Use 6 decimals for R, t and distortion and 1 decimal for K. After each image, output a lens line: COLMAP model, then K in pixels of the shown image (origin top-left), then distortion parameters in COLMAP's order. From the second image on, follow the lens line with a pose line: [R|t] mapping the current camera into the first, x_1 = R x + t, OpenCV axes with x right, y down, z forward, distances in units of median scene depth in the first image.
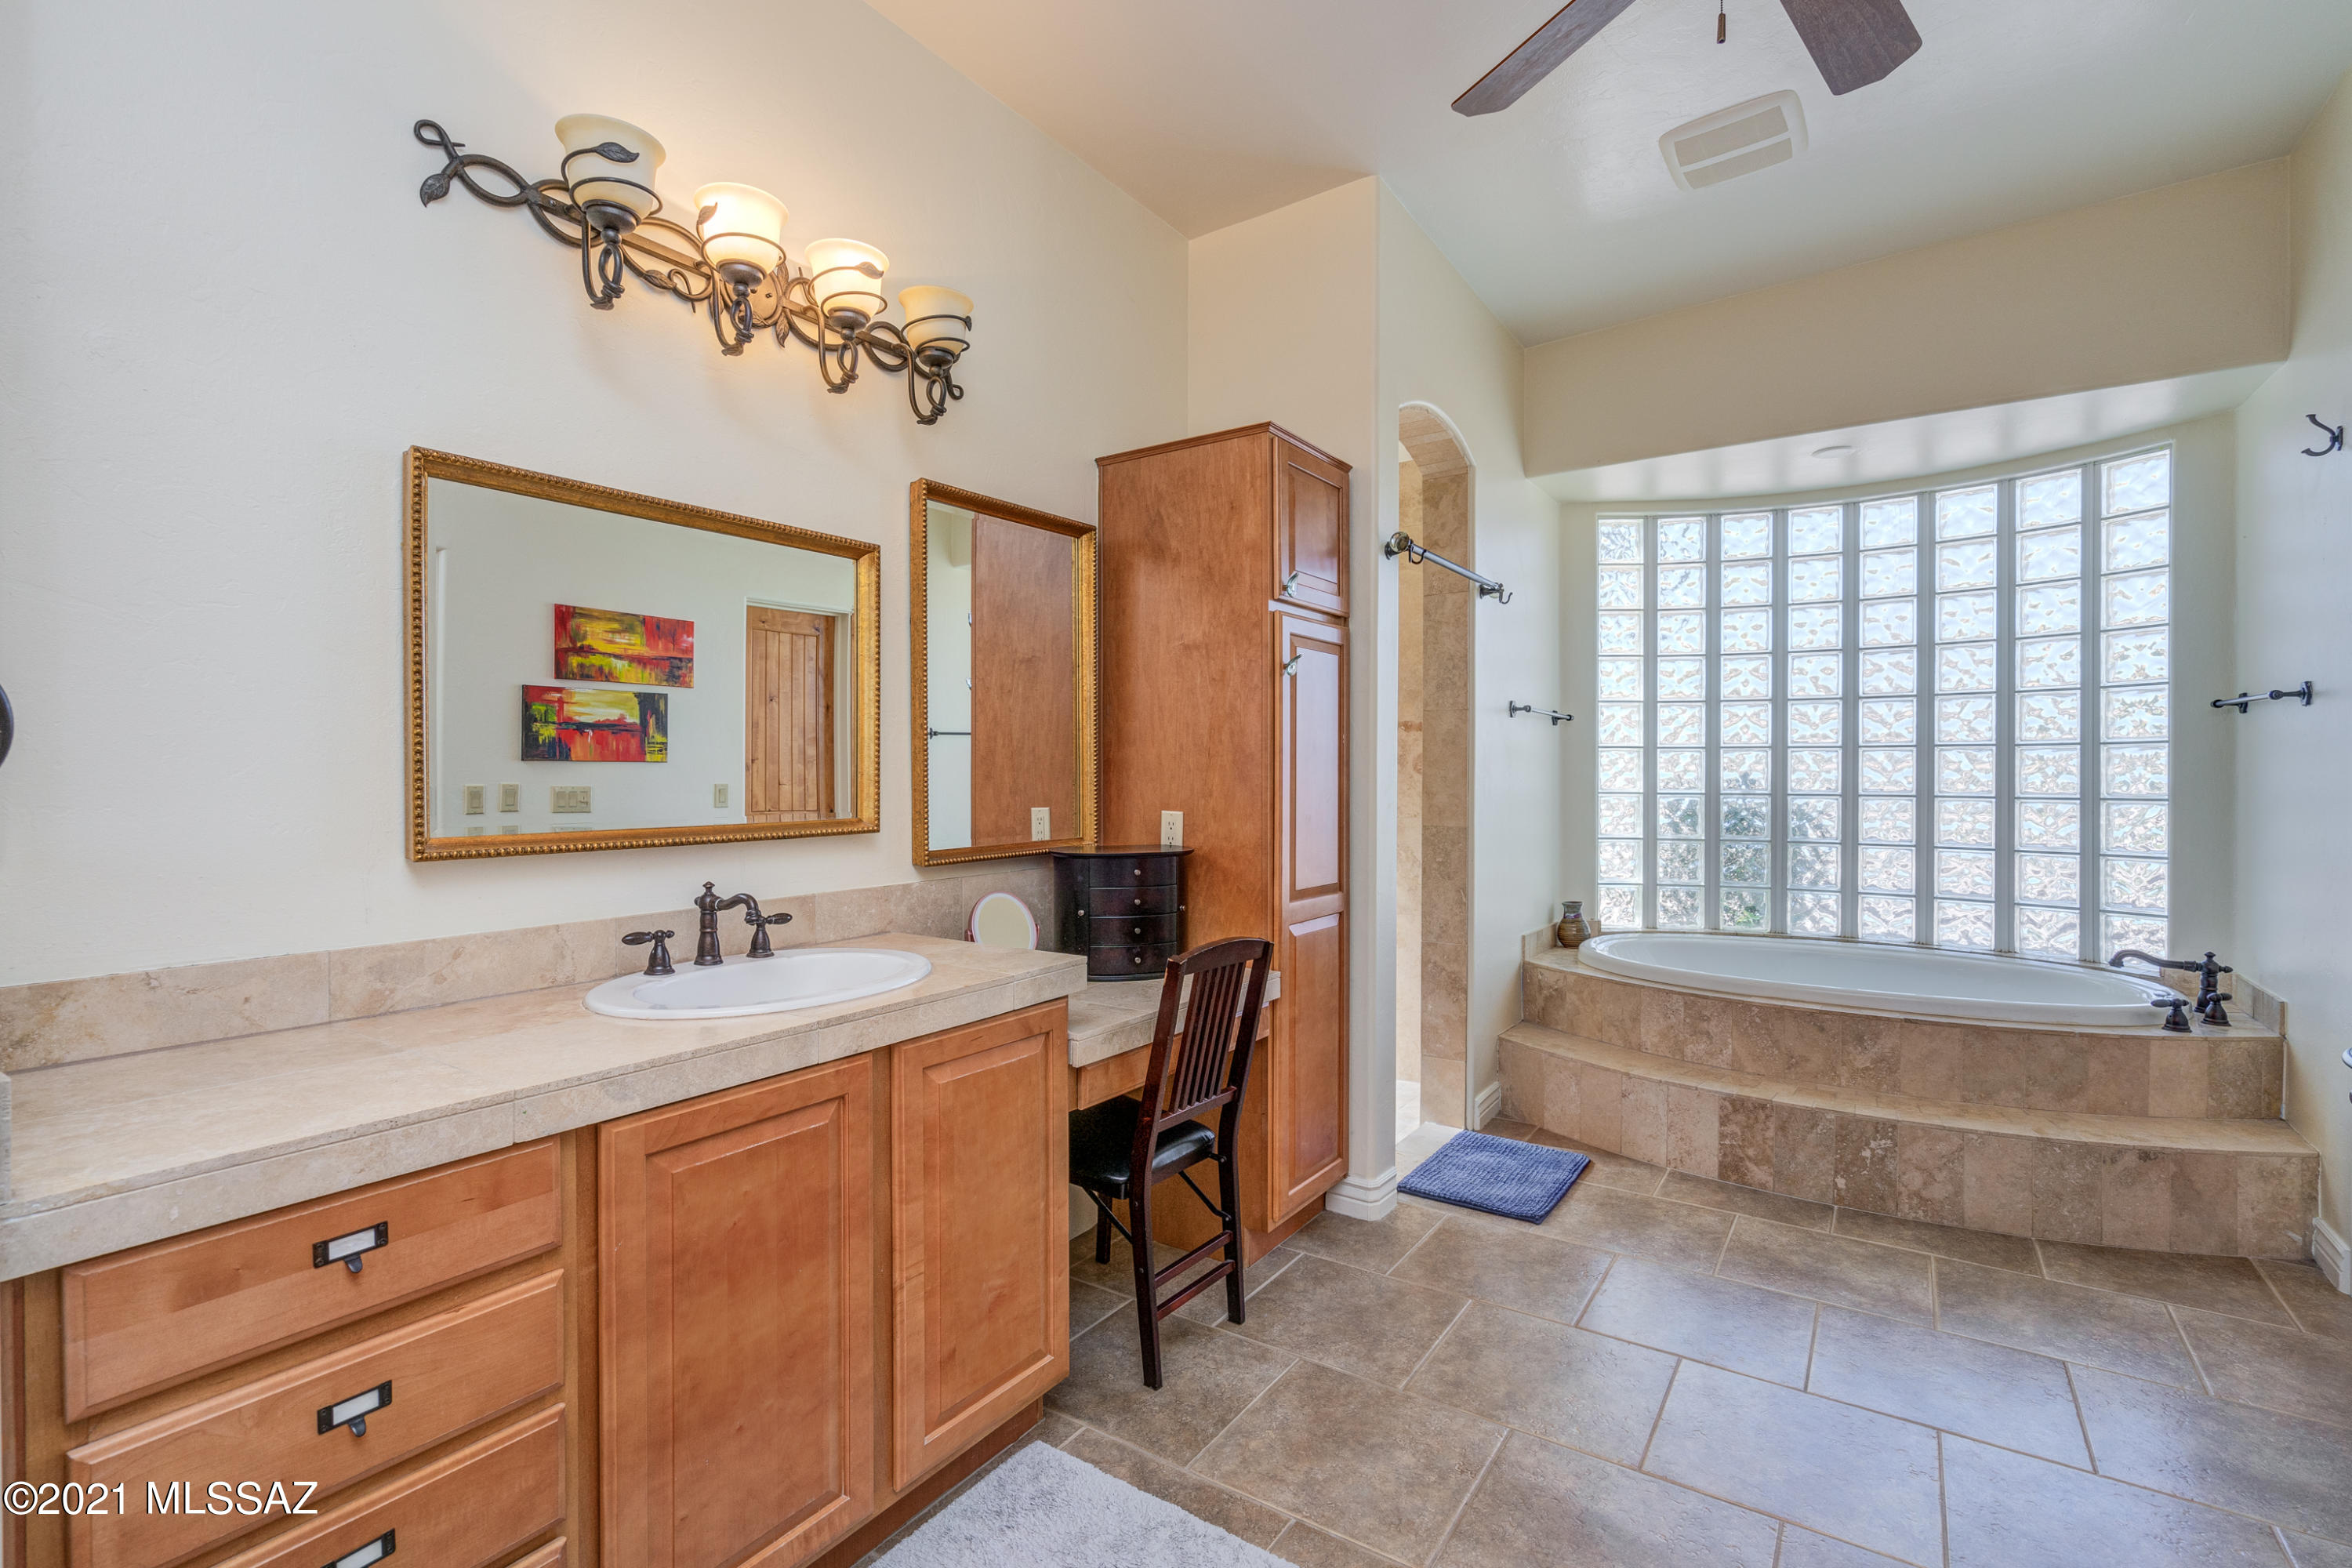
lens RADIAL K [[1064.6, 0, 1181.0], [0, 1064.6, 783.8], [0, 0, 1]] dist [-0.003243, 0.002083]
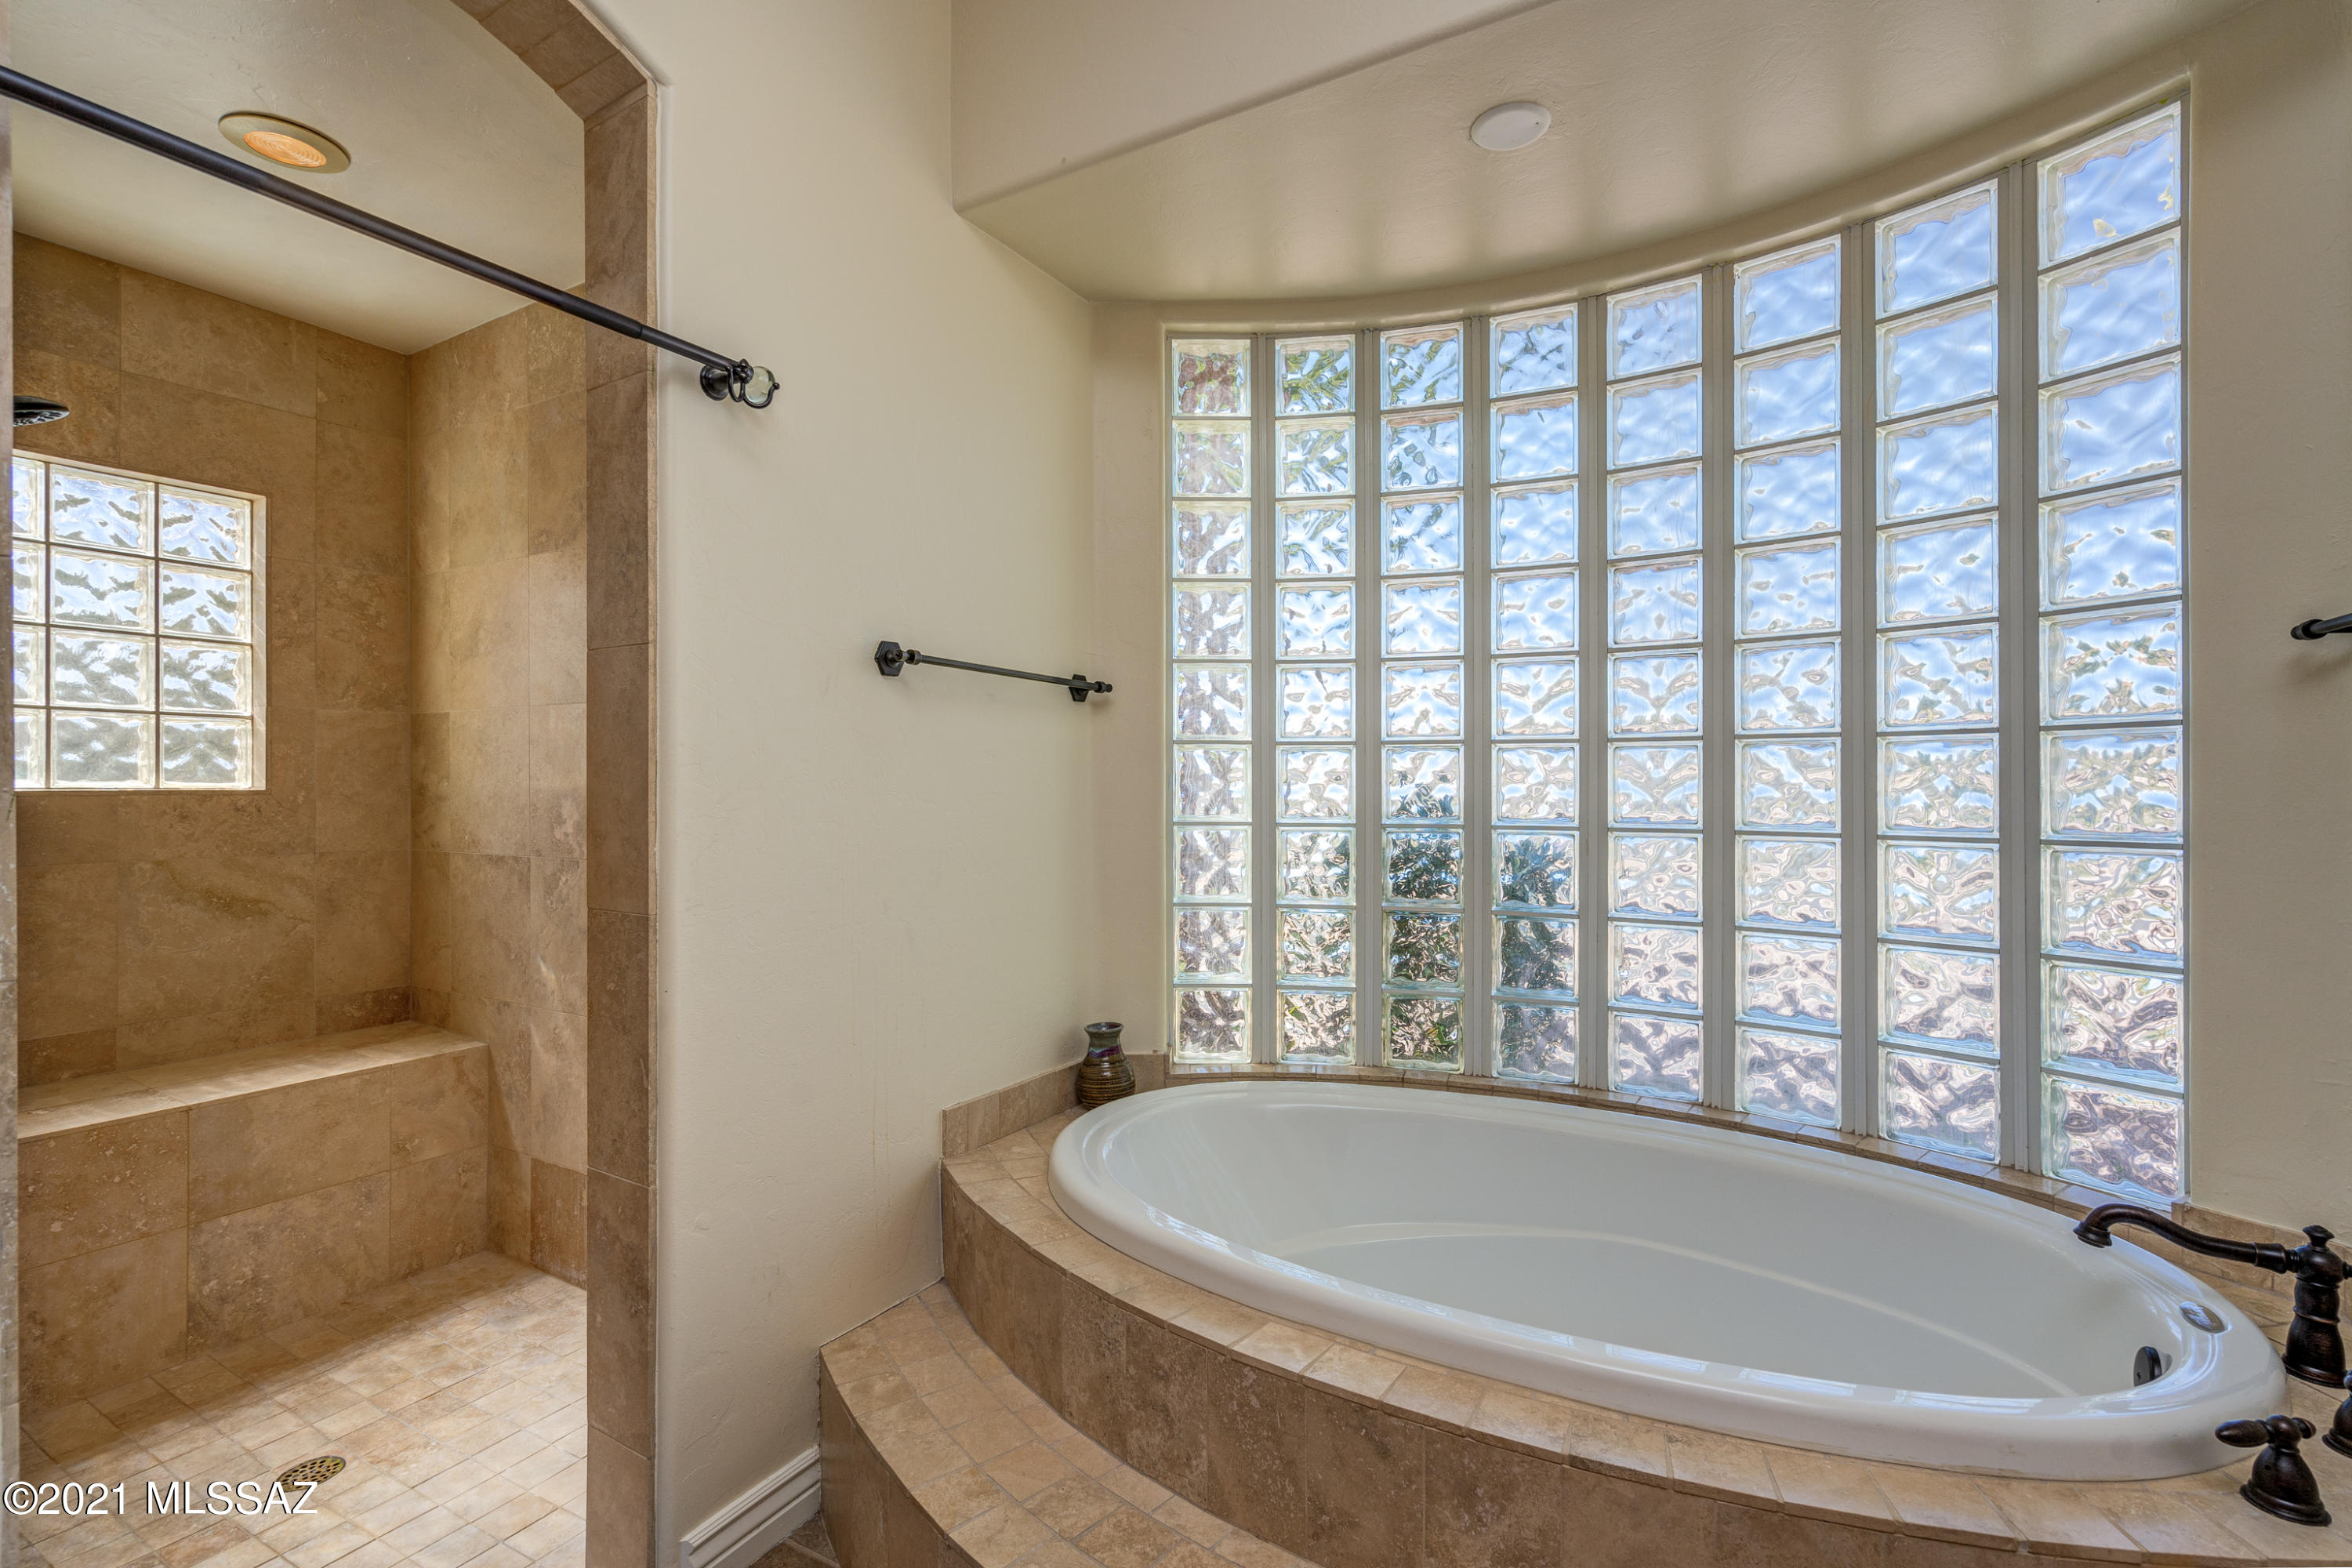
lens RADIAL K [[1064.6, 0, 1166.4], [0, 1064.6, 786.4], [0, 0, 1]] dist [-0.003243, 0.002083]
pose [[0.998438, -0.000114, 0.055863, 0.408017], [0.000562, 0.999968, -0.008000, -0.007360], [-0.055860, 0.008019, 0.998406, 0.499785]]
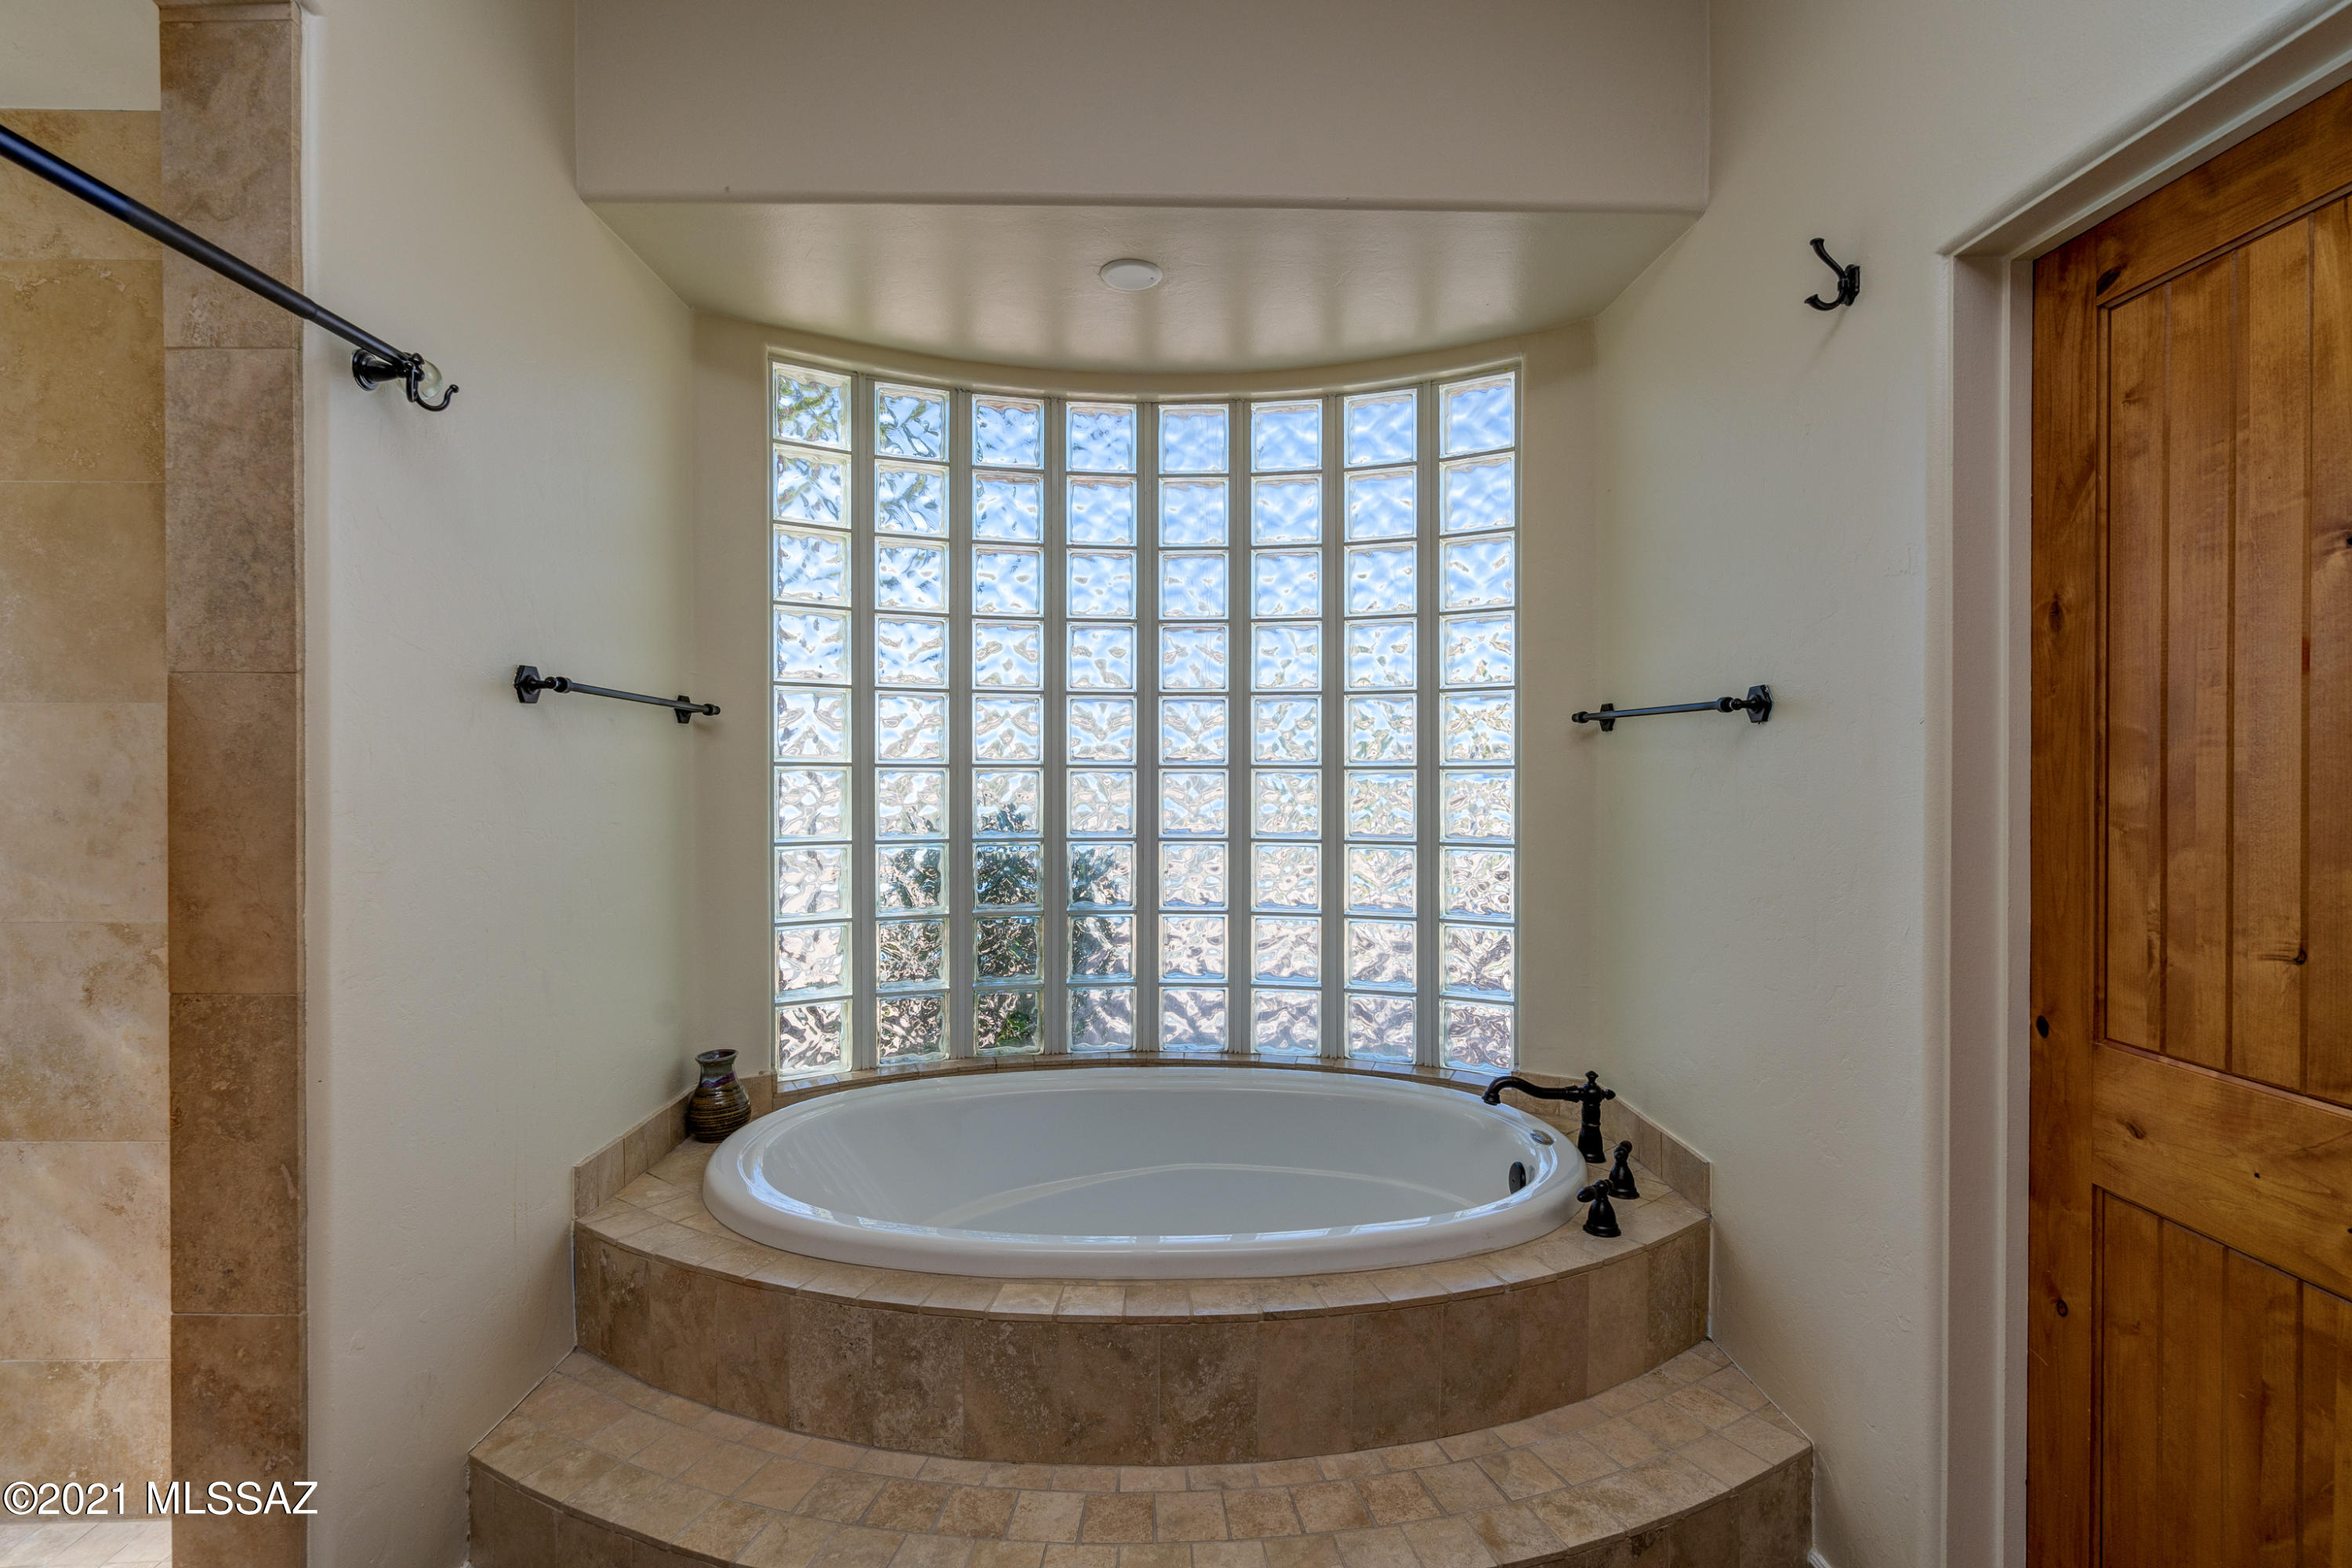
lens RADIAL K [[1064.6, 0, 1162.8], [0, 1064.6, 781.8], [0, 0, 1]] dist [-0.003243, 0.002083]
pose [[0.822718, -0.004439, 0.568432, 0.274781], [0.004124, 0.999990, 0.001840, -0.028679], [-0.568434, 0.000830, 0.822728, 0.475829]]
